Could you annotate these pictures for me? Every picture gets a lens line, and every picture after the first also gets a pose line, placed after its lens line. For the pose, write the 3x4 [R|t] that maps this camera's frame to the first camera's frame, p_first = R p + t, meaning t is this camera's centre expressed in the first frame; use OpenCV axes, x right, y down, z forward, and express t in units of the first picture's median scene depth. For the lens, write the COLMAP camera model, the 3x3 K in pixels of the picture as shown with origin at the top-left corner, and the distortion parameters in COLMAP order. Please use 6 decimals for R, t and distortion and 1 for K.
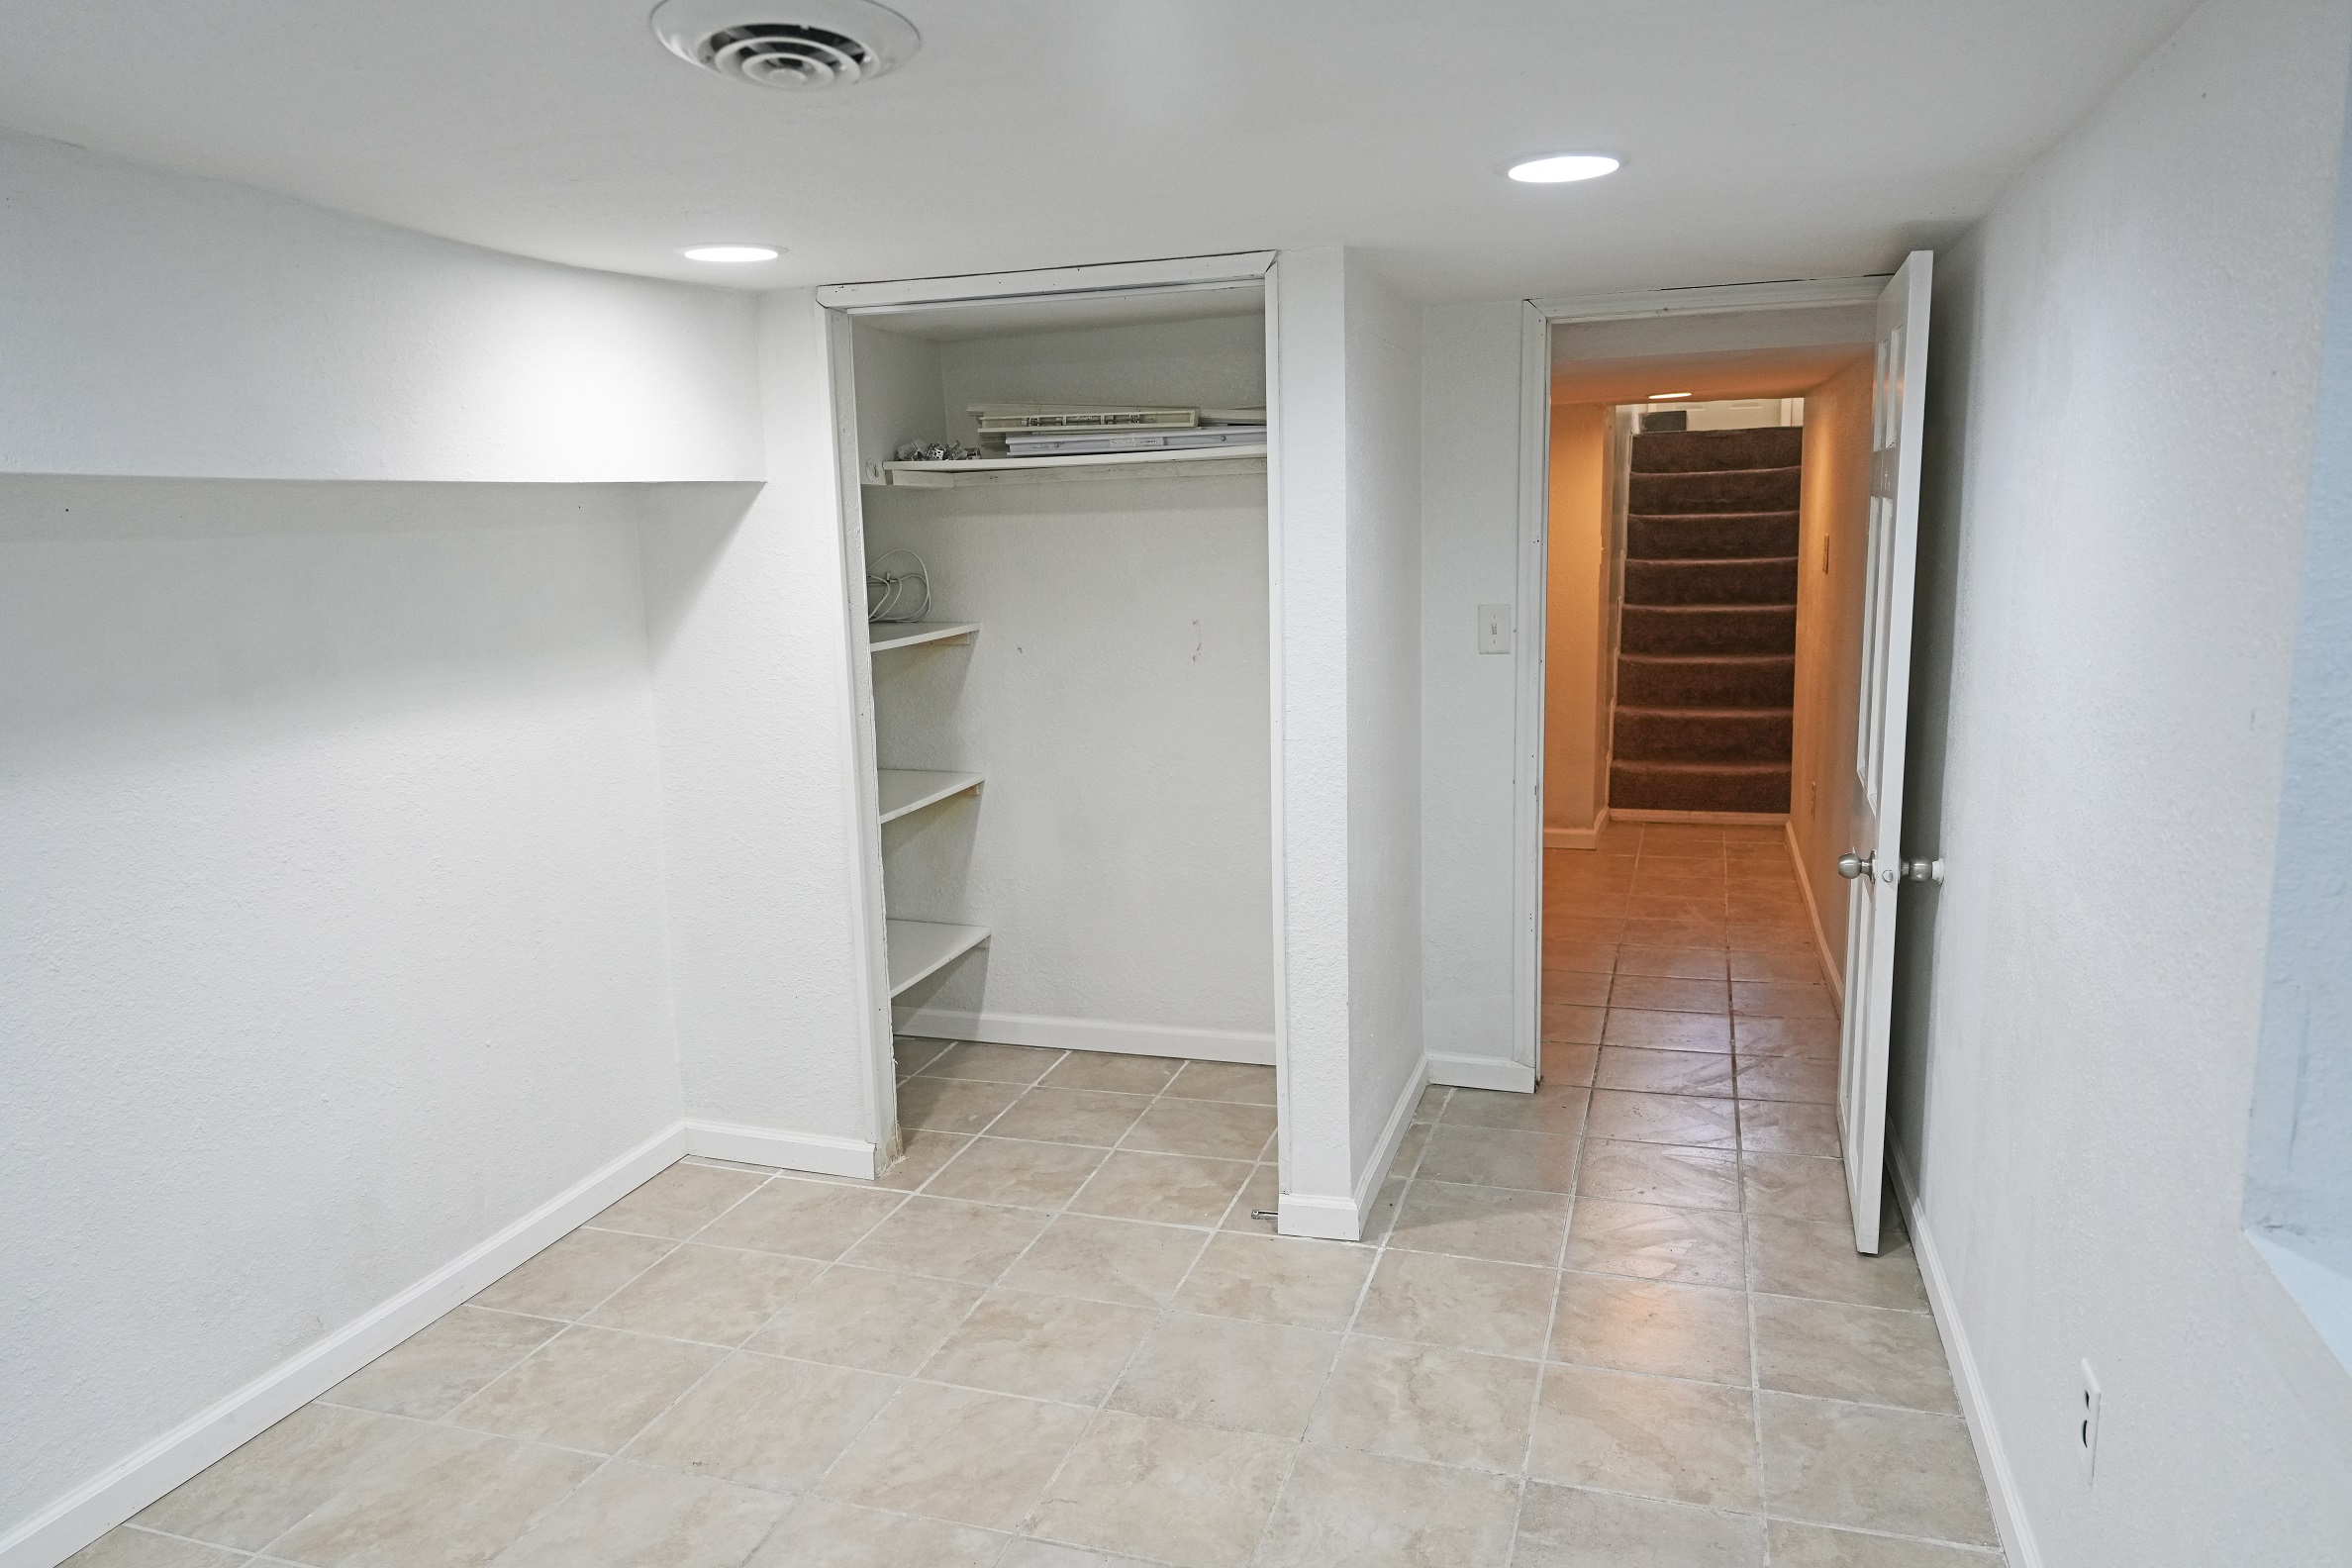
lens RADIAL K [[1572.3, 0, 1177.6], [0, 1572.3, 781.5], [0, 0, 1]] dist [-0.004543, -0.000111]
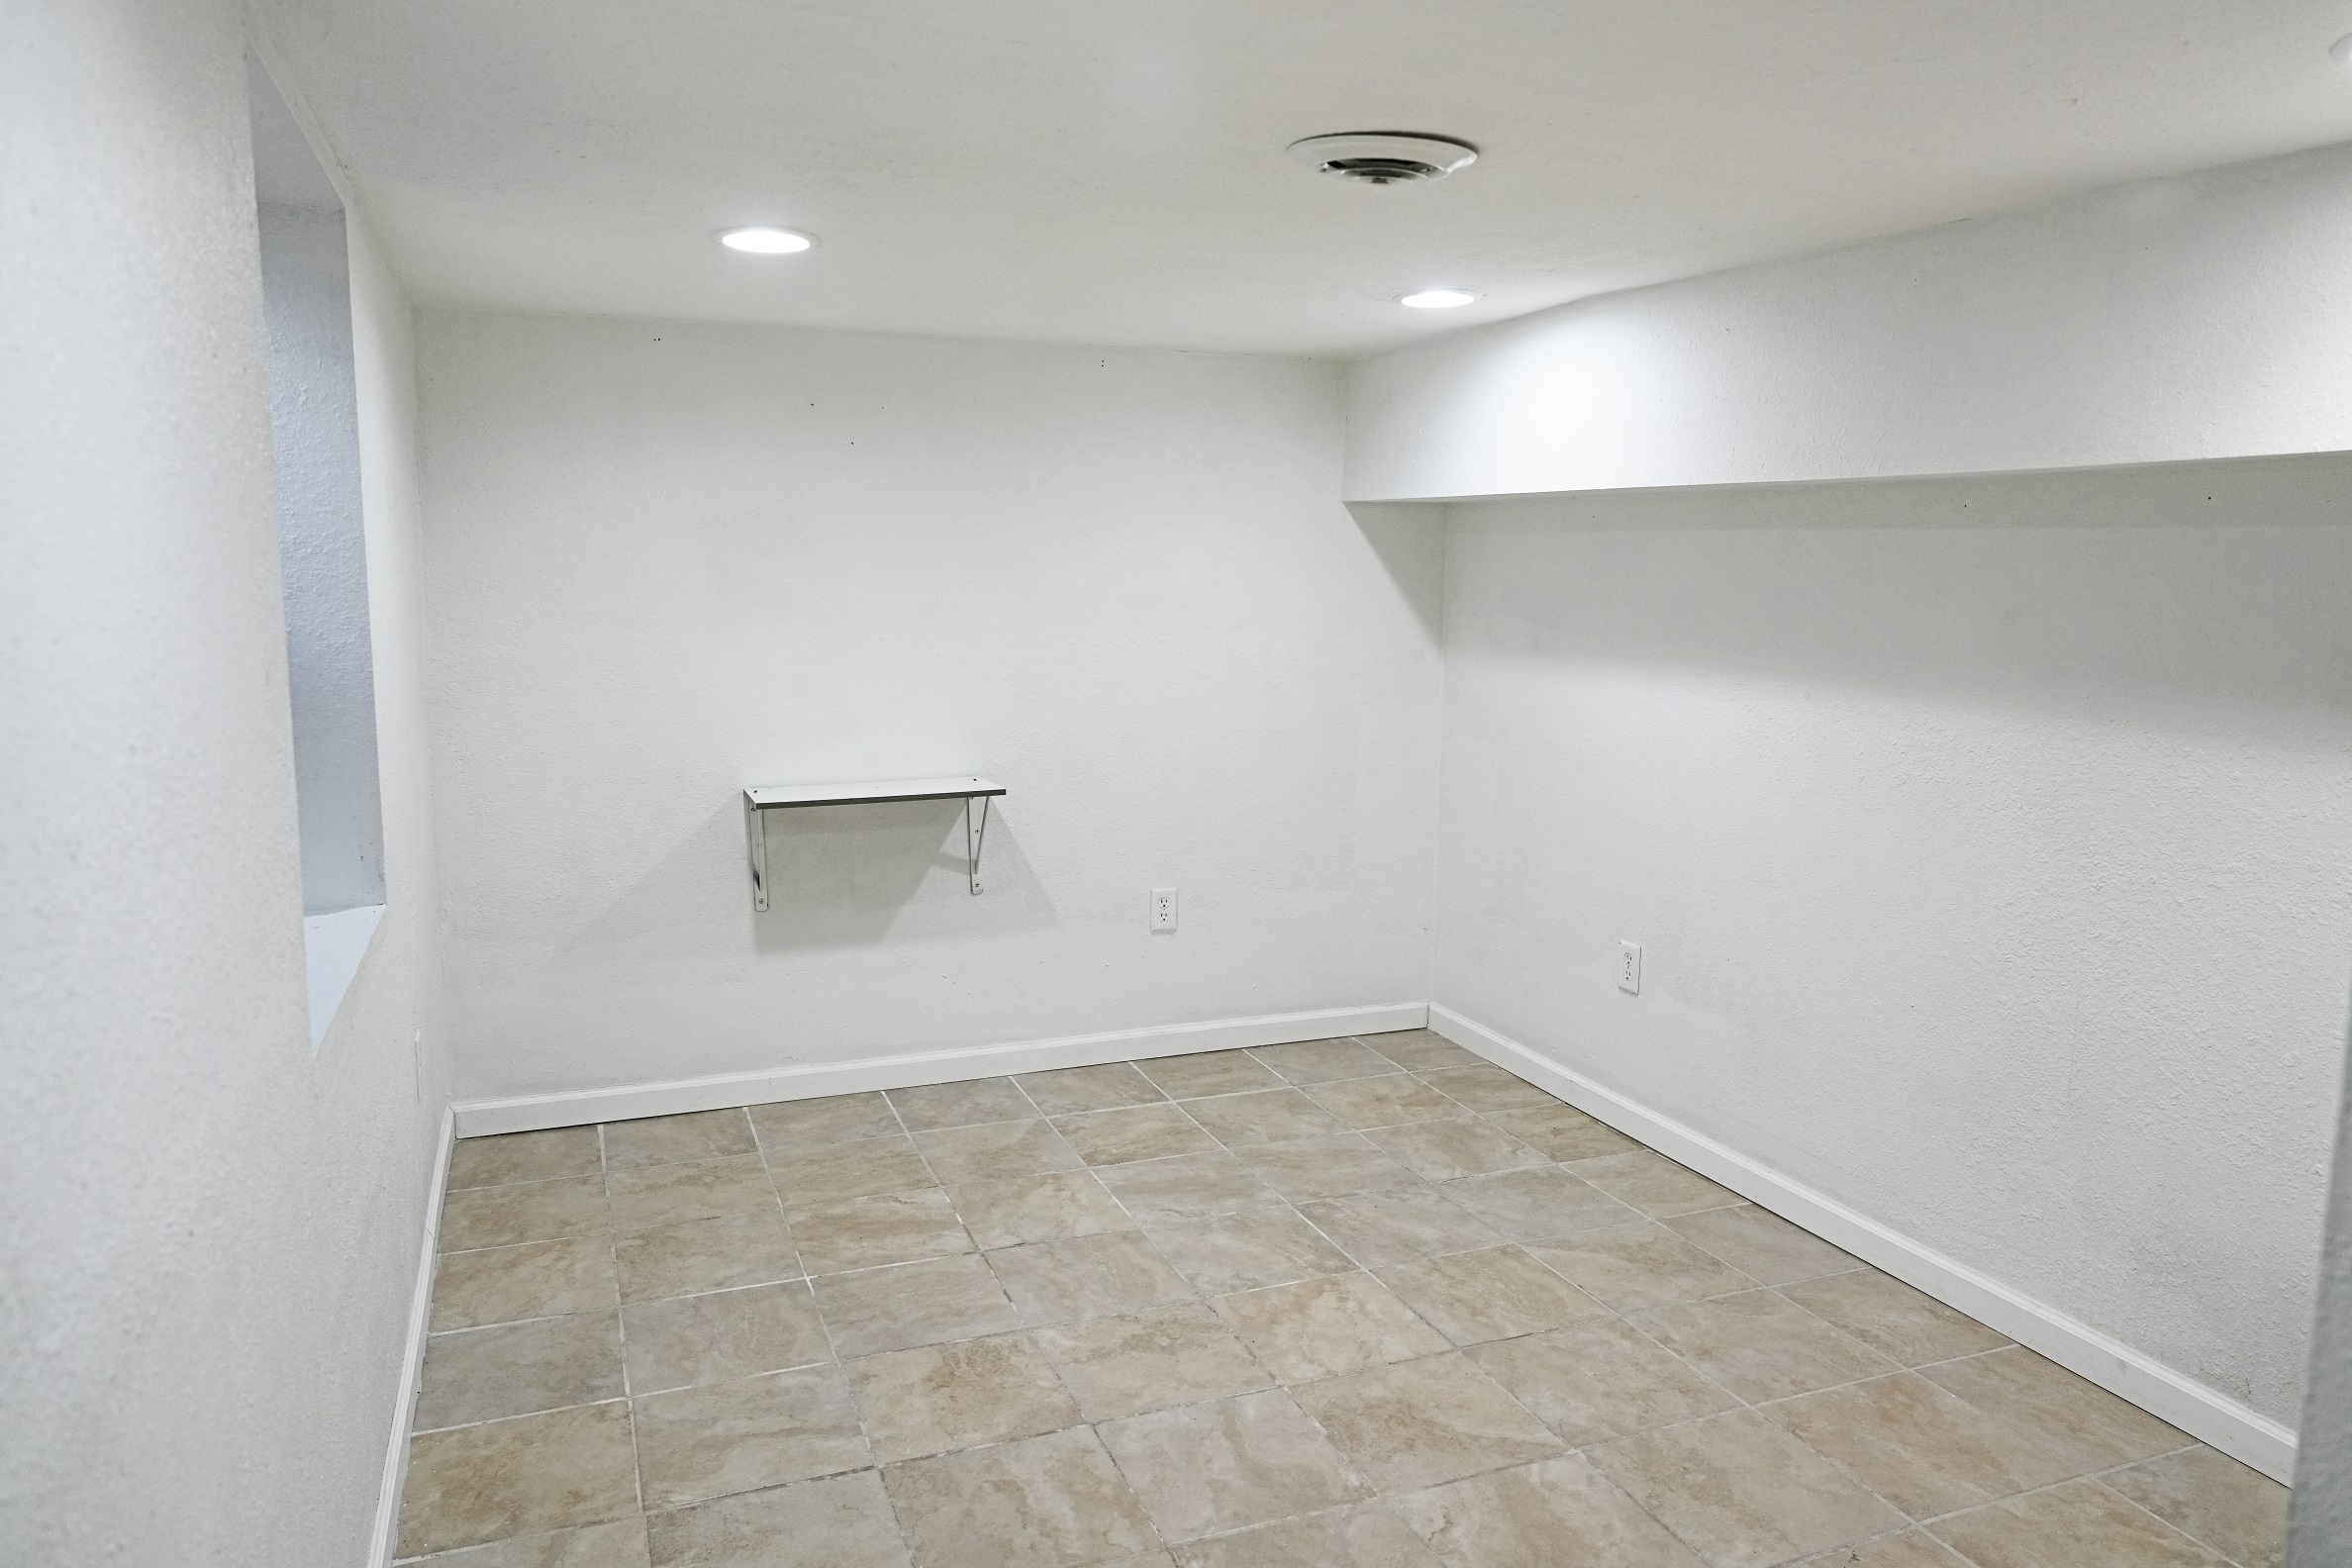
lens RADIAL K [[1572.3, 0, 1178.5], [0, 1572.3, 783.9], [0, 0, 1]] dist [-0.004543, -0.000111]
pose [[-0.771100, 0.101188, -0.628622, 0.387560], [-0.101340, 0.955201, 0.278066, -0.148963], [0.628597, 0.278121, -0.726302, 0.973931]]
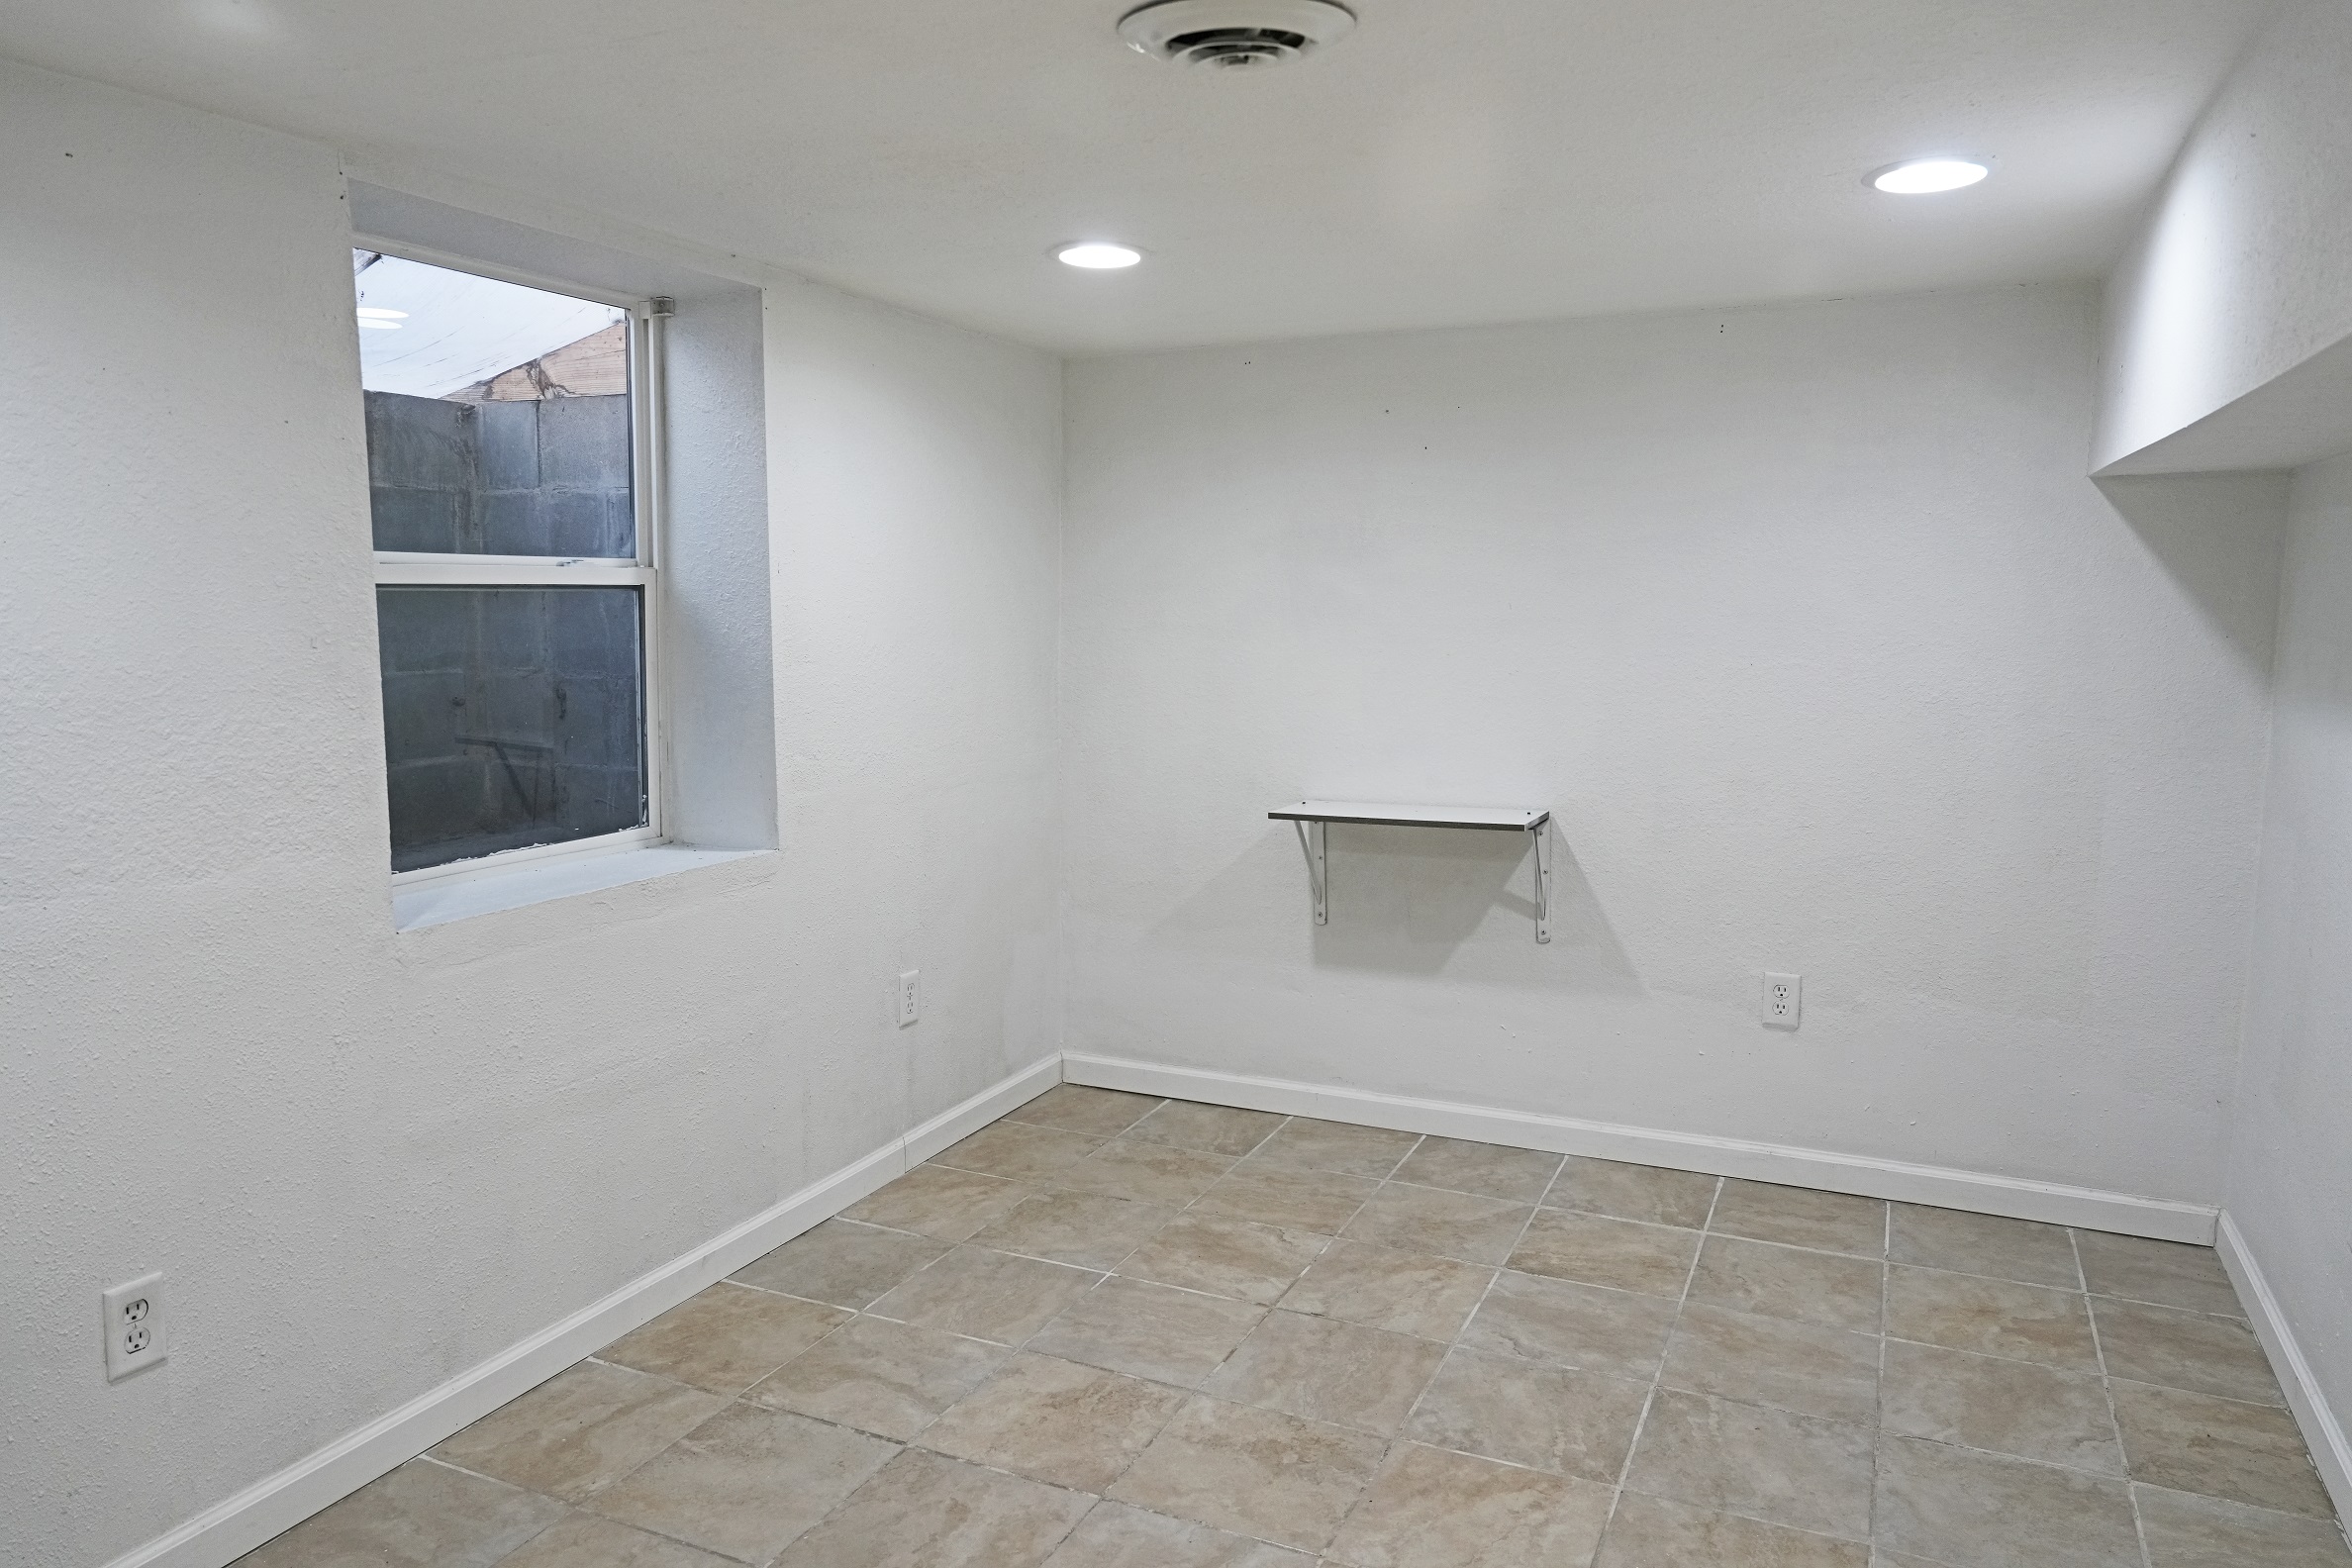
lens RADIAL K [[1572.3, 0, 1180.2], [0, 1572.3, 790.8], [0, 0, 1]] dist [-0.004543, -0.000111]
pose [[-0.992036, 0.007645, 0.125726, -0.162011], [0.043443, 0.957675, 0.284553, -0.132099], [-0.118229, 0.287749, -0.950380, 1.048691]]
